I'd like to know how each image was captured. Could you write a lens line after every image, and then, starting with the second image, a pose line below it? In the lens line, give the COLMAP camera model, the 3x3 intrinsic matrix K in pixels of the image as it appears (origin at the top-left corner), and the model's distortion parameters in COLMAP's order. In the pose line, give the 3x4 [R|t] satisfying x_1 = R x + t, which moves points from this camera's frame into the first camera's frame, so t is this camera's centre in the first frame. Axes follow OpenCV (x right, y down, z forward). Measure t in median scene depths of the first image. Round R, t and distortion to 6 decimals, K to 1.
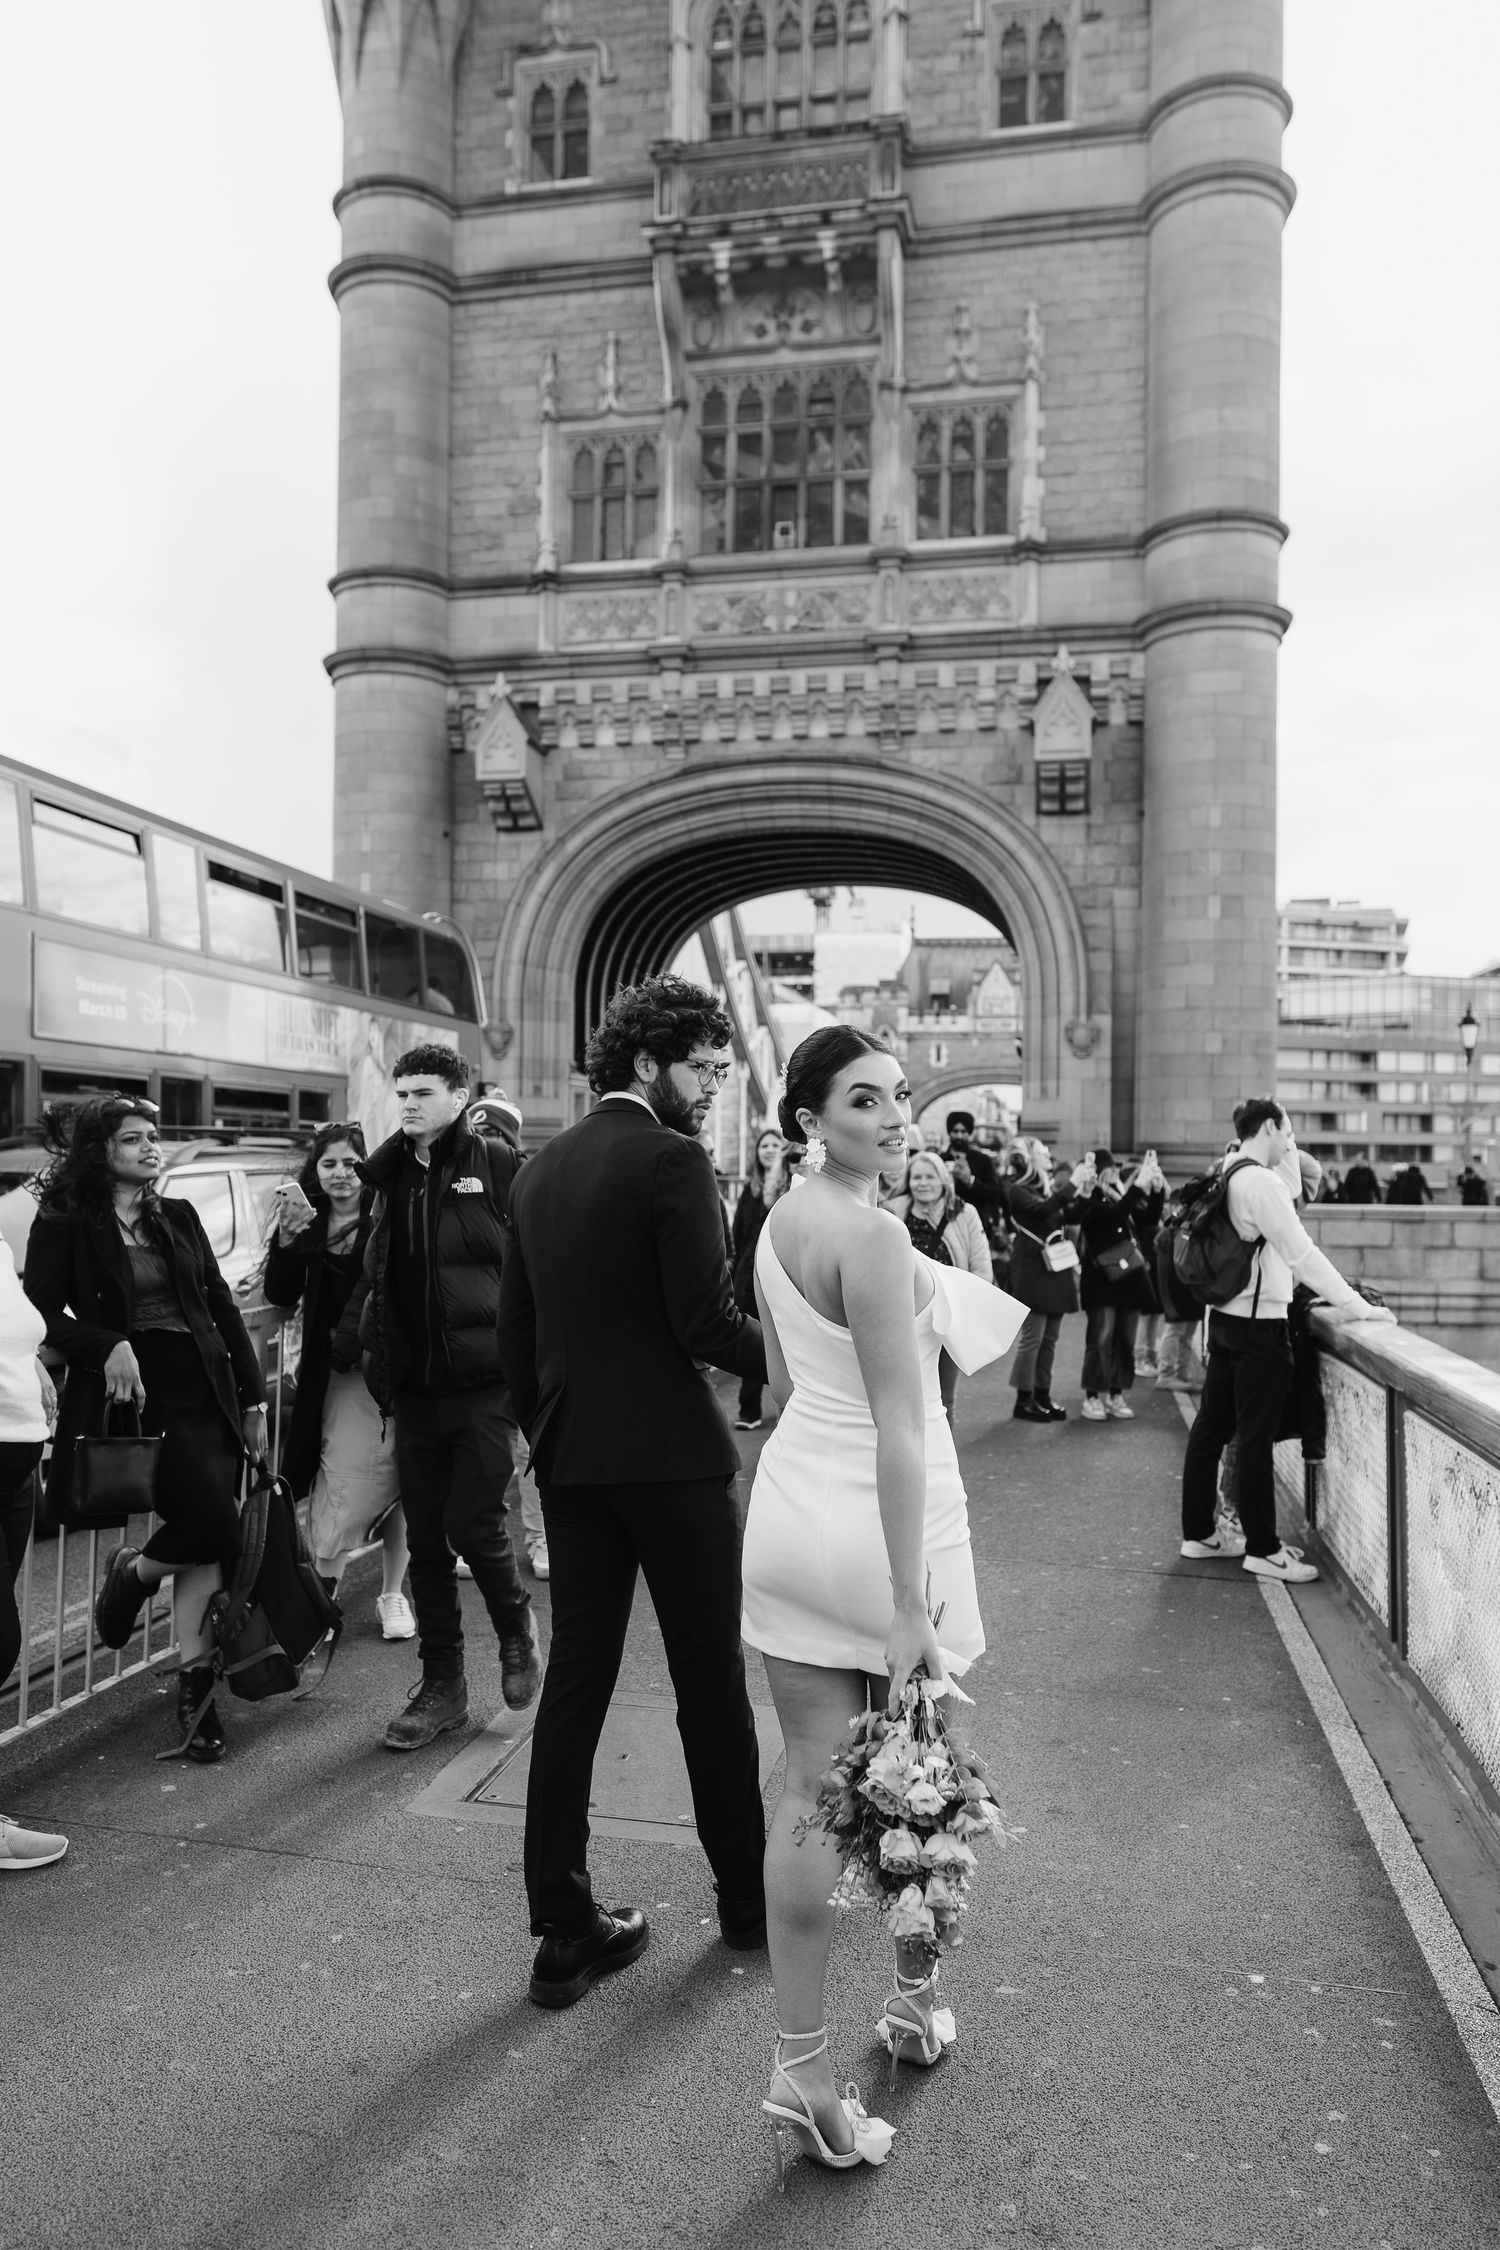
lens RADIAL K [[1679.0, 0, 751.2], [0, 1679.0, 1176.0], [0, 0, 1]] dist [-0.000713, 0.001800]
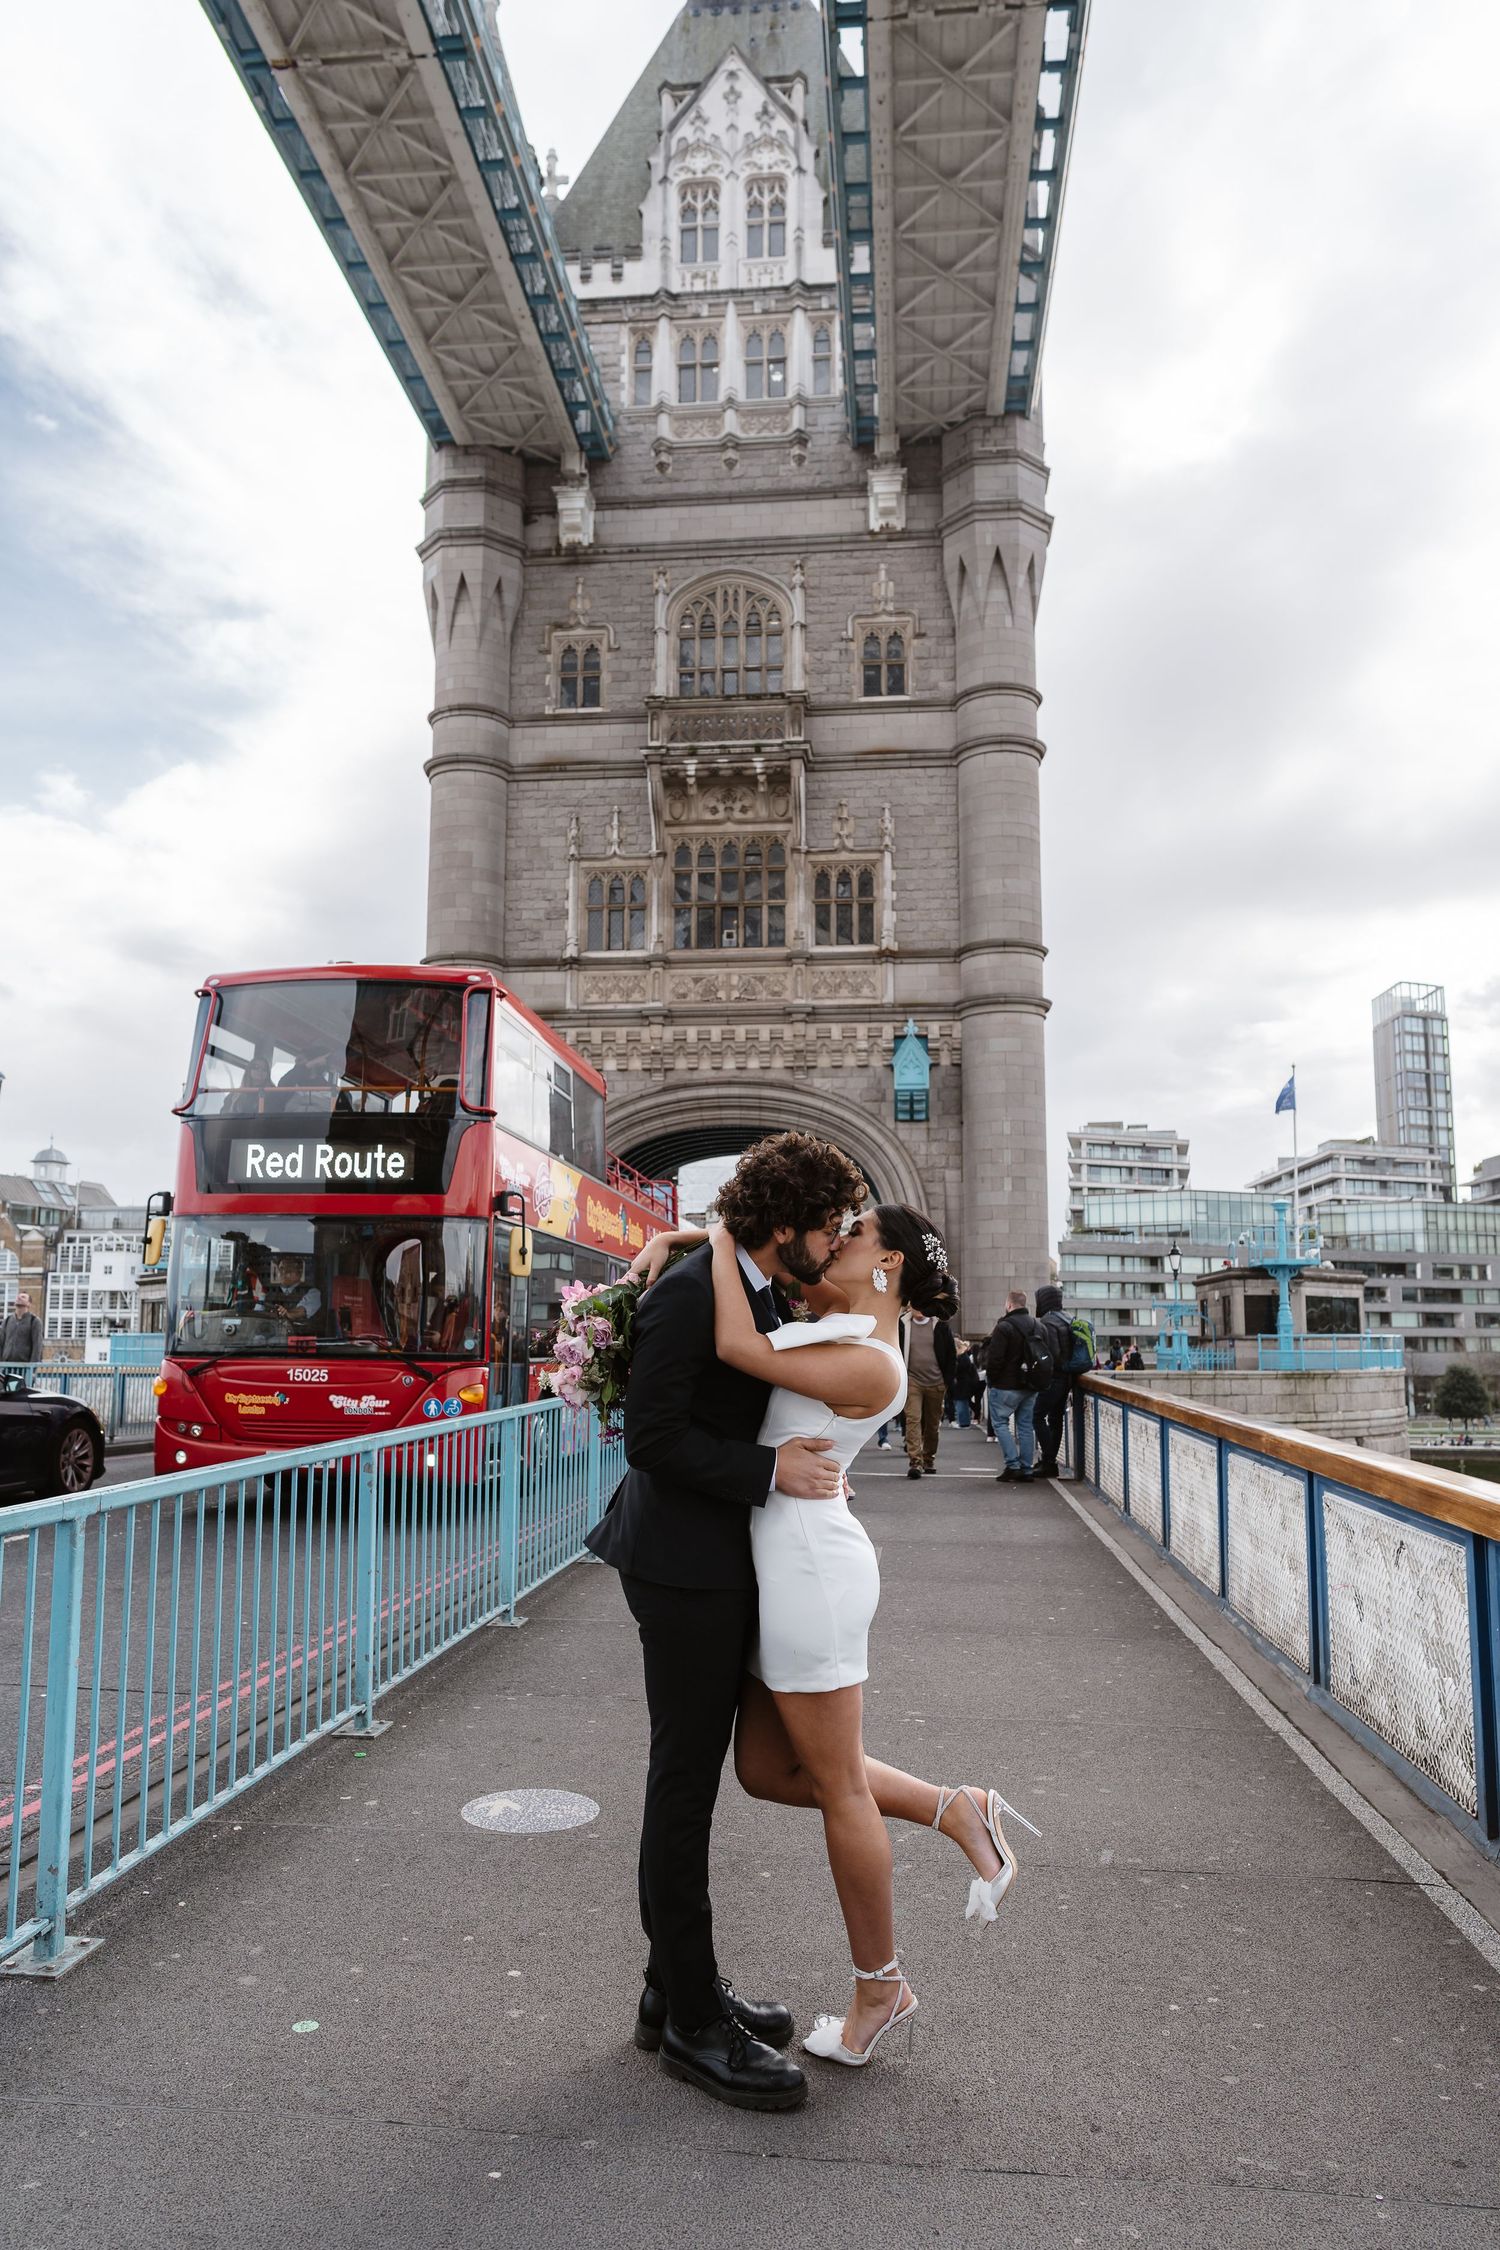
lens RADIAL K [[1679.0, 0, 758.1], [0, 1679.0, 1177.6], [0, 0, 1]] dist [-0.000713, 0.001800]
pose [[0.994441, 0.003403, 0.105236, -0.117291], [0.008800, 0.993294, -0.115277, 0.013914], [-0.104923, 0.115562, 0.987743, -0.505621]]
